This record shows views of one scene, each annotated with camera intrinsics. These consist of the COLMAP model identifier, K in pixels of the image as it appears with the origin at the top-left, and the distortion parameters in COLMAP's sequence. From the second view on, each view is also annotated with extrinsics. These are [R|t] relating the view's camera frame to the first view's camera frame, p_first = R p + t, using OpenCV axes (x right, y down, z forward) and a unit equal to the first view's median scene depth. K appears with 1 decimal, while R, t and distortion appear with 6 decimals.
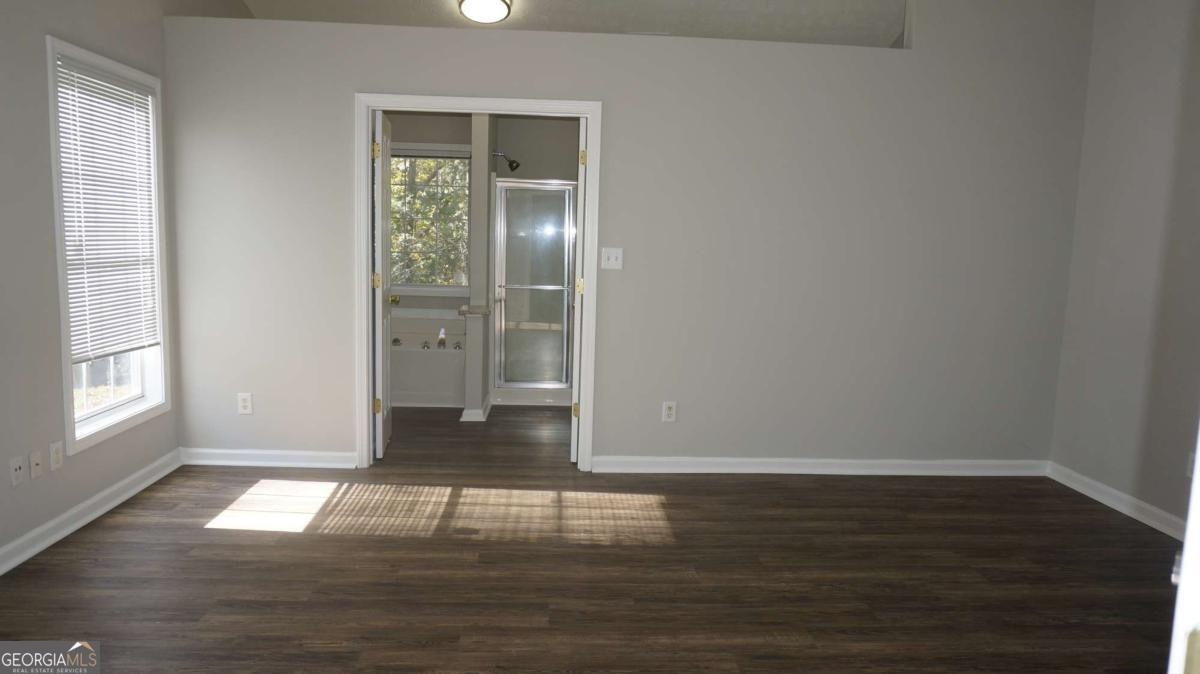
lens RADIAL K [[809.4, 0, 596.8], [0, 809.4, 338.8], [0, 0, 1]] dist [-0.018648, 0.002572]
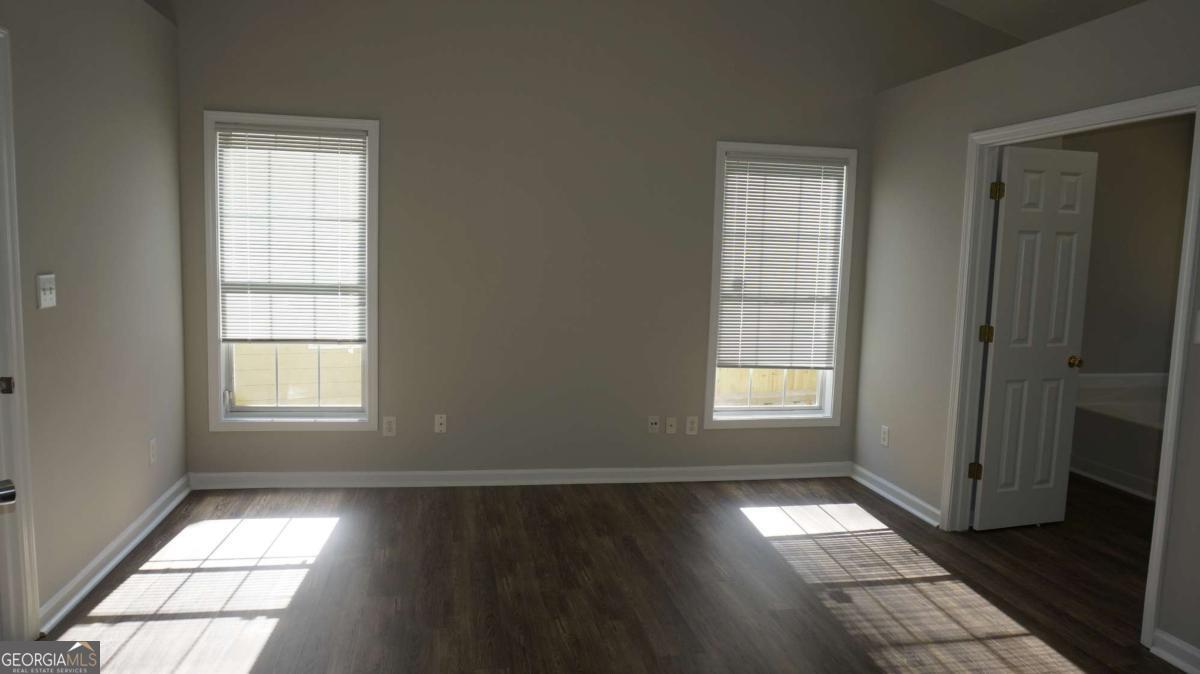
lens RADIAL K [[809.4, 0, 597.4], [0, 809.4, 335.2], [0, 0, 1]] dist [-0.018648, 0.002572]
pose [[0.122202, 0.076342, -0.989565, 0.641436], [-0.145535, 0.987638, 0.058221, -0.066219], [0.981777, 0.136902, 0.131802, 0.516955]]
